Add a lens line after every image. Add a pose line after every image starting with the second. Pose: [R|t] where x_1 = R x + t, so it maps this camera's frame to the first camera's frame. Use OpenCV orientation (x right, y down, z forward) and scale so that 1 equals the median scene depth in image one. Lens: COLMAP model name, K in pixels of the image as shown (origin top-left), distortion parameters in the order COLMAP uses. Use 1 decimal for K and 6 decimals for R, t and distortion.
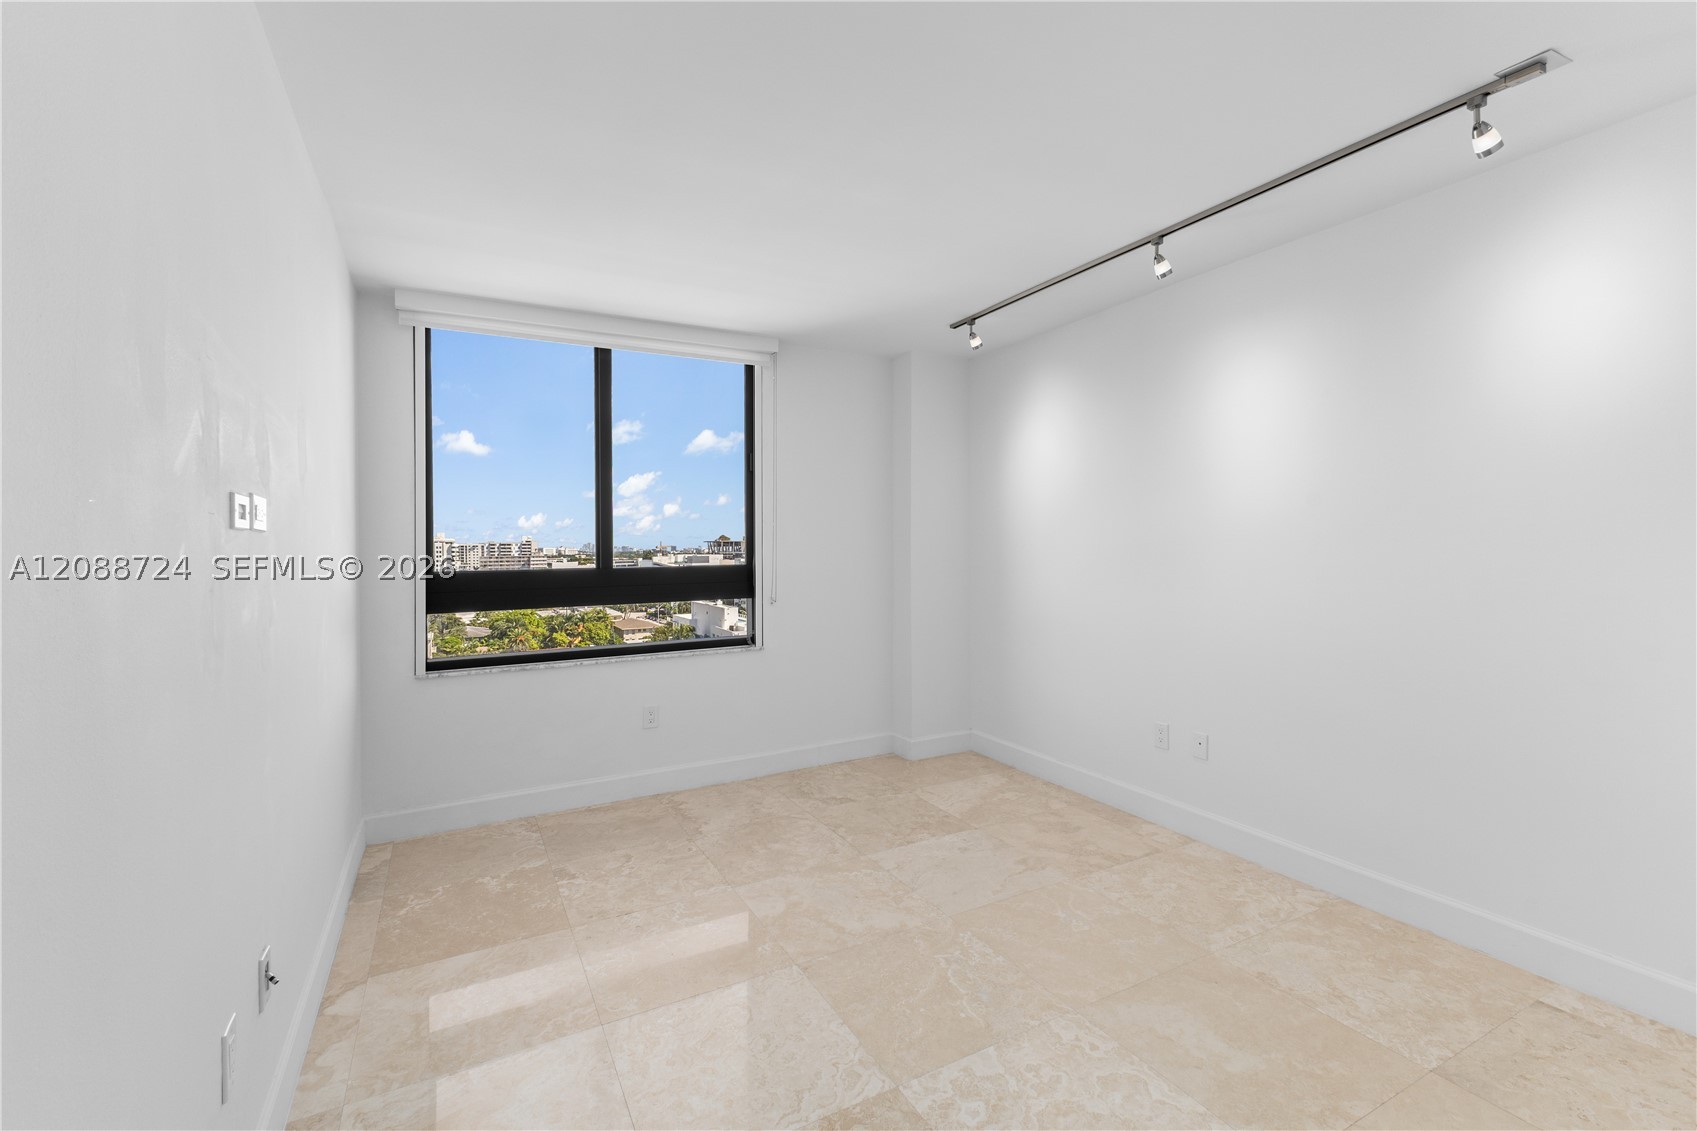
lens RADIAL K [[733.9, 0, 851.8], [0, 733.9, 531.5], [0, 0, 1]] dist [0.018096, -0.005984]
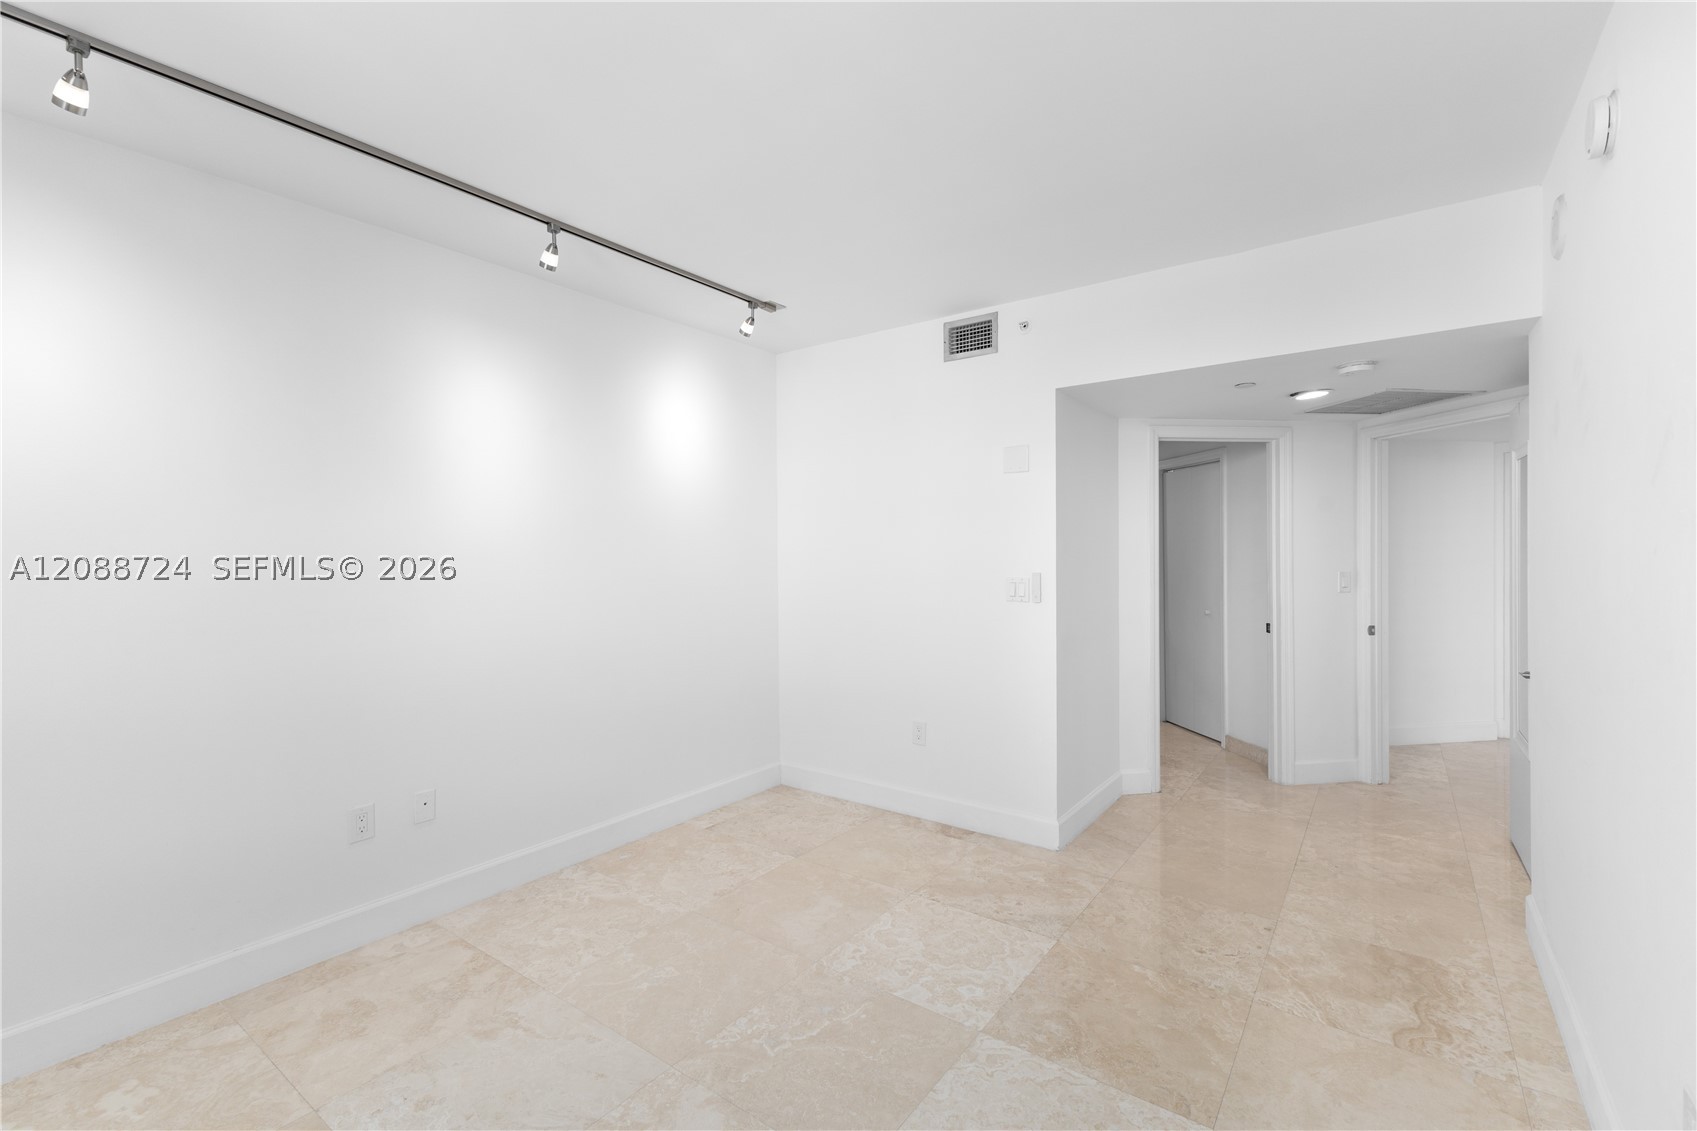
lens RADIAL K [[733.9, 0, 853.1], [0, 733.9, 562.6], [0, 0, 1]] dist [0.018096, -0.005984]
pose [[-0.424902, 0.004771, 0.905227, -0.637755], [-0.000767, 0.999984, -0.005630, 0.024608], [-0.905239, -0.003087, -0.424891, 1.193831]]
